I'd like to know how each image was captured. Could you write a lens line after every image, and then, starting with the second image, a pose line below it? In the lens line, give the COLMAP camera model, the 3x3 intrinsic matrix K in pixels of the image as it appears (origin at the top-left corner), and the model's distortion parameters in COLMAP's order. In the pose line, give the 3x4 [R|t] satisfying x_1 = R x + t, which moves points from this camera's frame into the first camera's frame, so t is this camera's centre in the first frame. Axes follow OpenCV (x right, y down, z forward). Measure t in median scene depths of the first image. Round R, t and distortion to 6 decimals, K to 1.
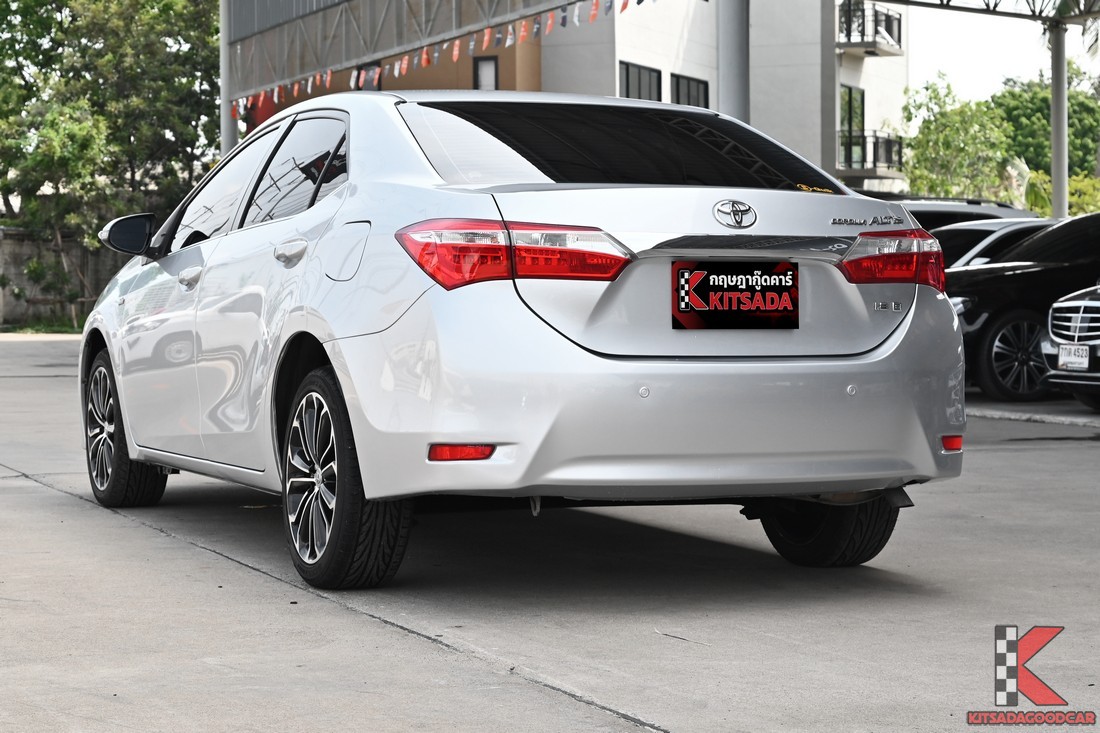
lens RADIAL K [[2348.1, 0, 560.4], [0, 2348.1, 371.9], [0, 0, 1]] dist [-0.021699, 0.000000]
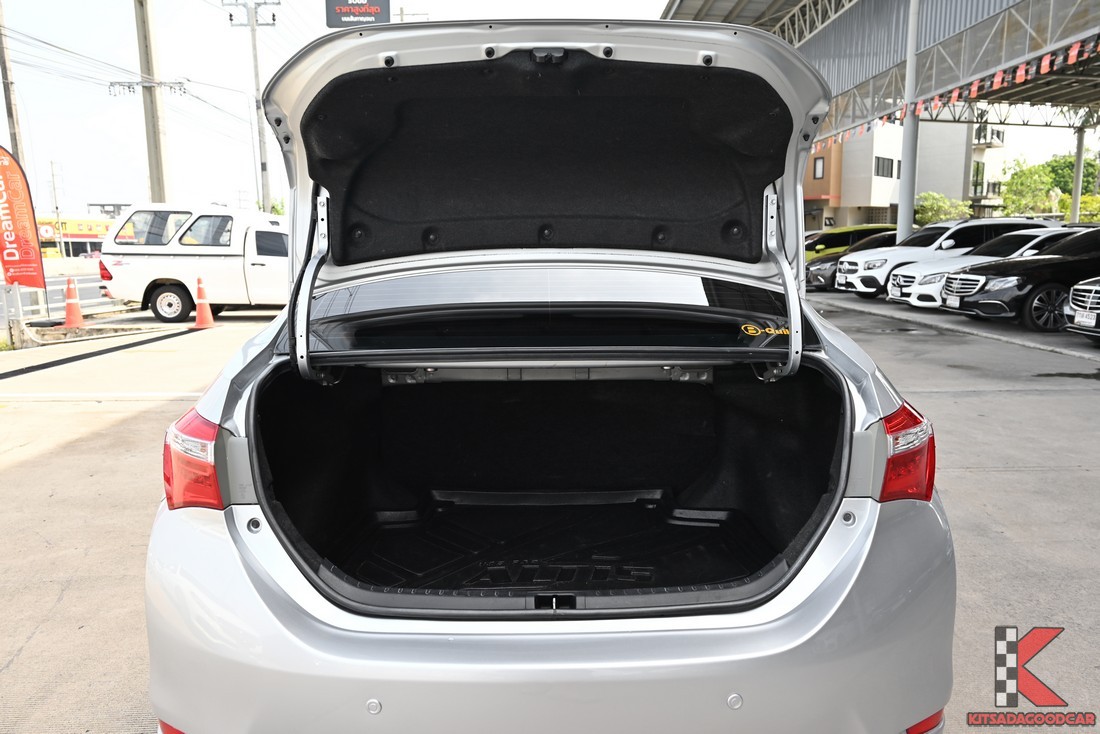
lens RADIAL K [[741.8, 0, 553.1], [0, 741.8, 368.2], [0, 0, 1]] dist [0.001263, -0.002423]
pose [[0.924286, 0.051532, -0.378206, 0.020430], [0.000019, 0.990839, 0.135051, -0.014632], [0.381700, -0.124833, 0.915818, 0.109583]]
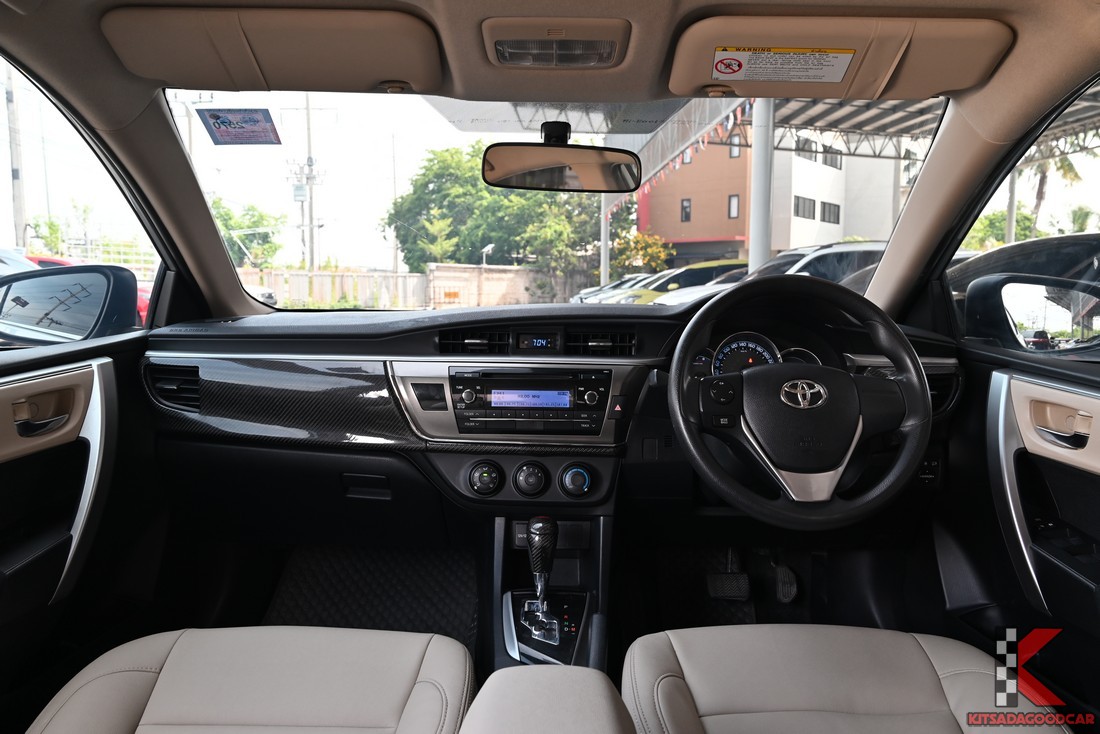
lens RADIAL K [[741.8, 0, 539.8], [0, 741.8, 372.9], [0, 0, 1]] dist [0.001263, -0.002423]
pose [[0.937889, 0.047877, -0.343615, 0.055318], [-0.020943, 0.996439, 0.081674, -0.013235], [0.346302, -0.069405, 0.935552, 0.236576]]
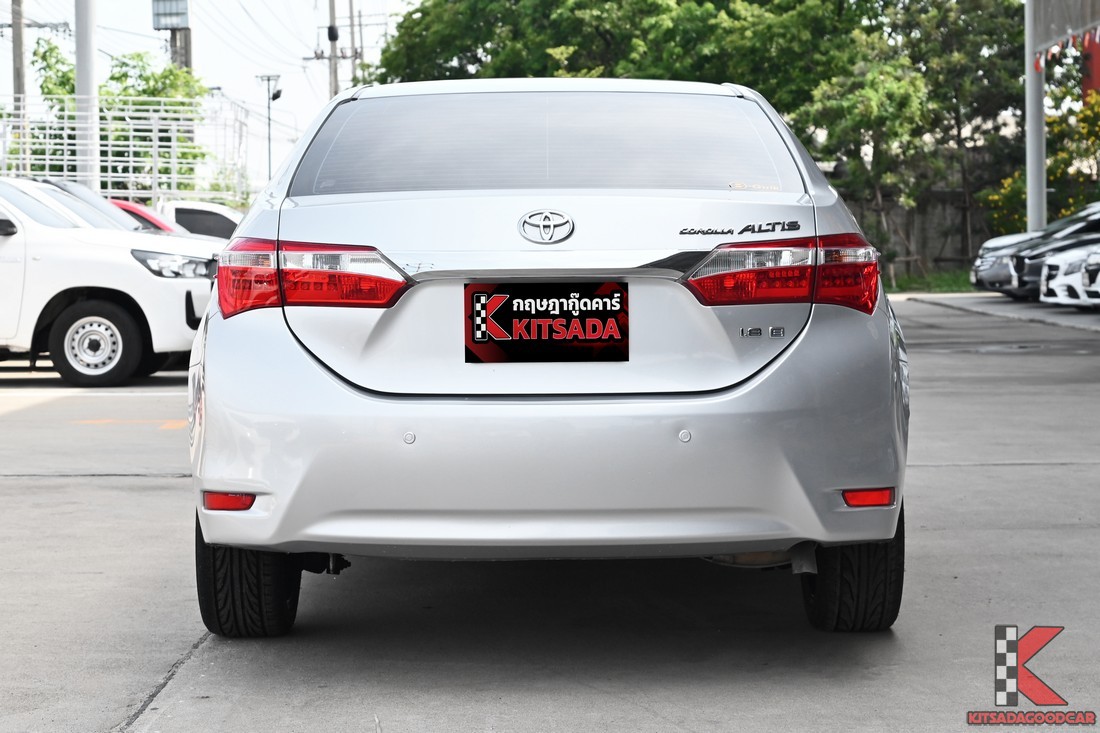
lens RADIAL K [[2348.1, 0, 558.0], [0, 2348.1, 359.1], [0, 0, 1]] dist [-0.021699, 0.000000]
pose [[0.920237, 0.005053, -0.391329, 0.051142], [0.001111, 0.999879, 0.015523, -0.004052], [0.391360, -0.014720, 0.920120, 0.027470]]
